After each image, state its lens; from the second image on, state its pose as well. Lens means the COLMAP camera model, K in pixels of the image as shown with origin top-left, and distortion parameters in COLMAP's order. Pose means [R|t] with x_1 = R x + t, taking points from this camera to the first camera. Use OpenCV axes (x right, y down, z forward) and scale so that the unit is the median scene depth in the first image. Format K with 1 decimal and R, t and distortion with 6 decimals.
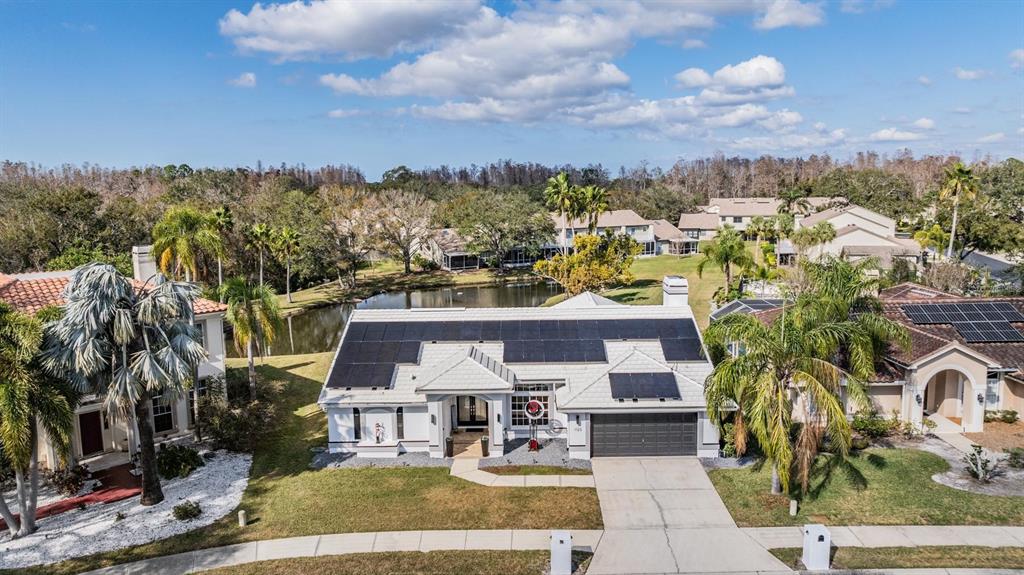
lens RADIAL K [[721.6, 0, 511.1], [0, 721.6, 289.1], [0, 0, 1]] dist [-0.017715, 0.002324]
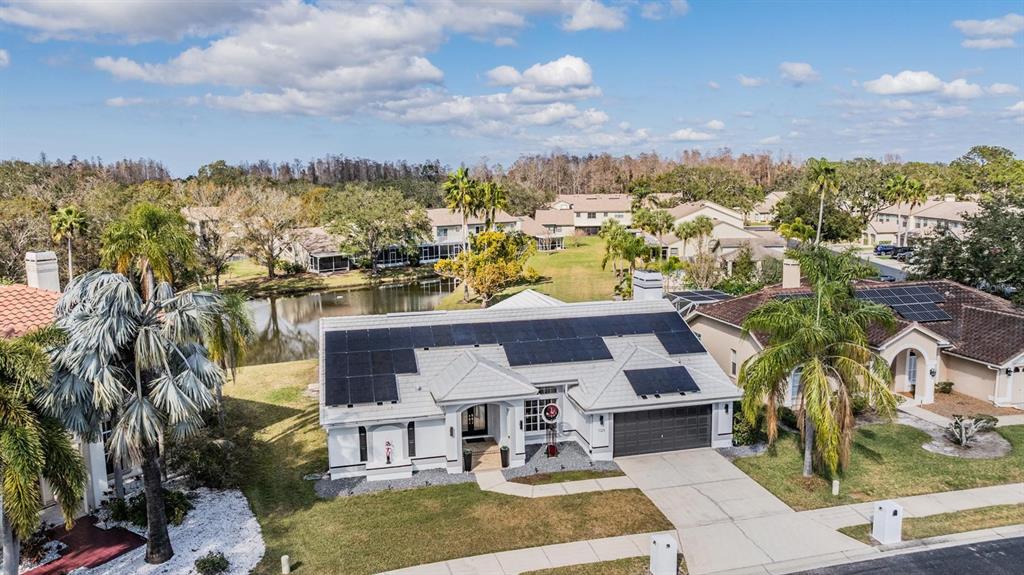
lens RADIAL K [[740.2, 0, 512.0], [0, 740.2, 287.5], [0, 0, 1]] dist [-0.019829, 0.002892]
pose [[0.968431, -0.033334, 0.247041, -0.253868], [0.033751, 0.999427, 0.002549, -0.003822], [-0.246985, 0.005869, 0.969002, 0.062069]]
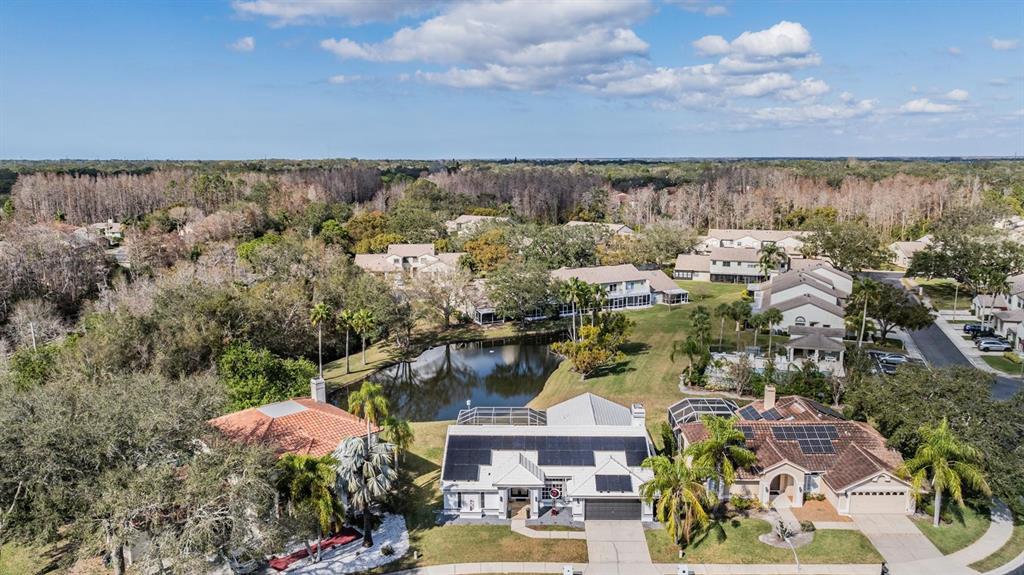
lens RADIAL K [[754.3, 0, 504.8], [0, 754.3, 288.6], [0, 0, 1]] dist [-0.023860, 0.000258]
pose [[0.999770, 0.009463, -0.019260, -0.064272], [-0.008802, 0.999378, 0.034140, -0.423698], [0.019571, -0.033963, 0.999231, -0.918764]]
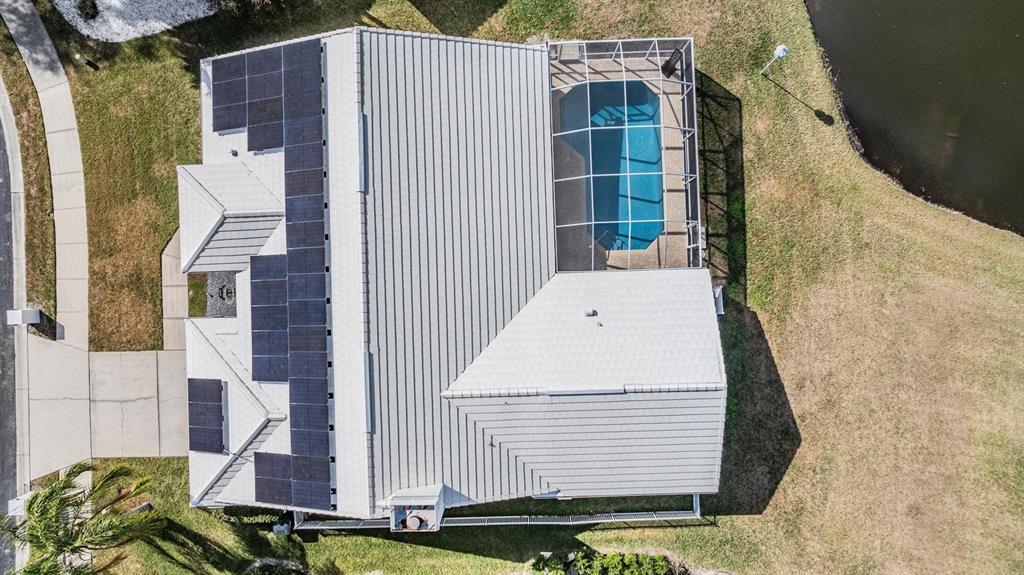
lens RADIAL K [[721.6, 0, 511.1], [0, 721.6, 289.1], [0, 0, 1]] dist [-0.017715, 0.002324]
pose [[0.048508, 0.998820, 0.002328, 0.041310], [-0.128684, 0.003938, 0.991678, -0.784887], [0.990499, -0.048404, 0.128724, 1.231487]]
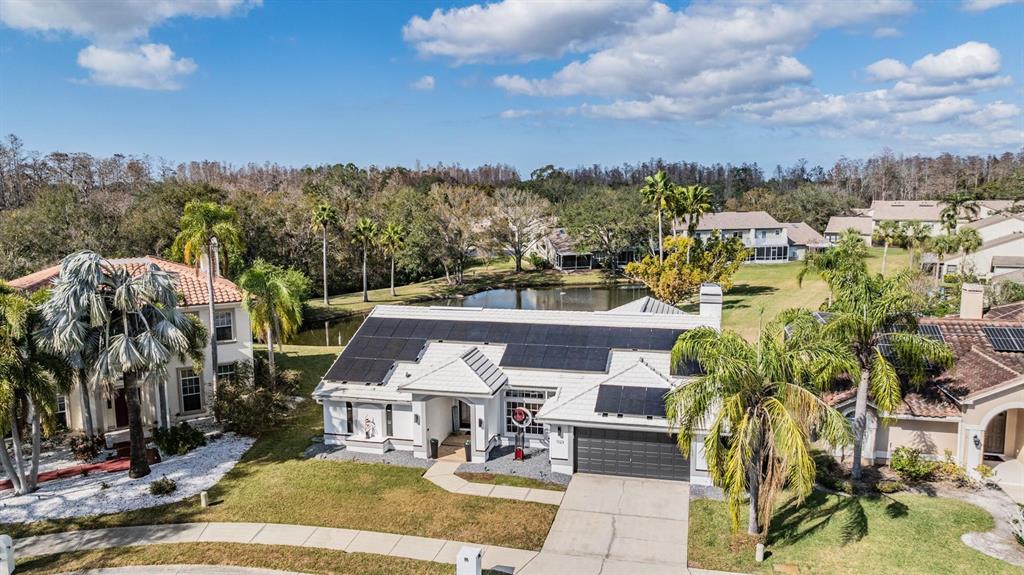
lens RADIAL K [[721.6, 0, 511.1], [0, 721.6, 289.1], [0, 0, 1]] dist [-0.017715, 0.002324]
pose [[0.973938, 0.038550, -0.223513, 0.225304], [-0.038257, 0.999252, 0.005643, -0.007707], [0.223563, 0.003055, 0.974685, 0.063100]]
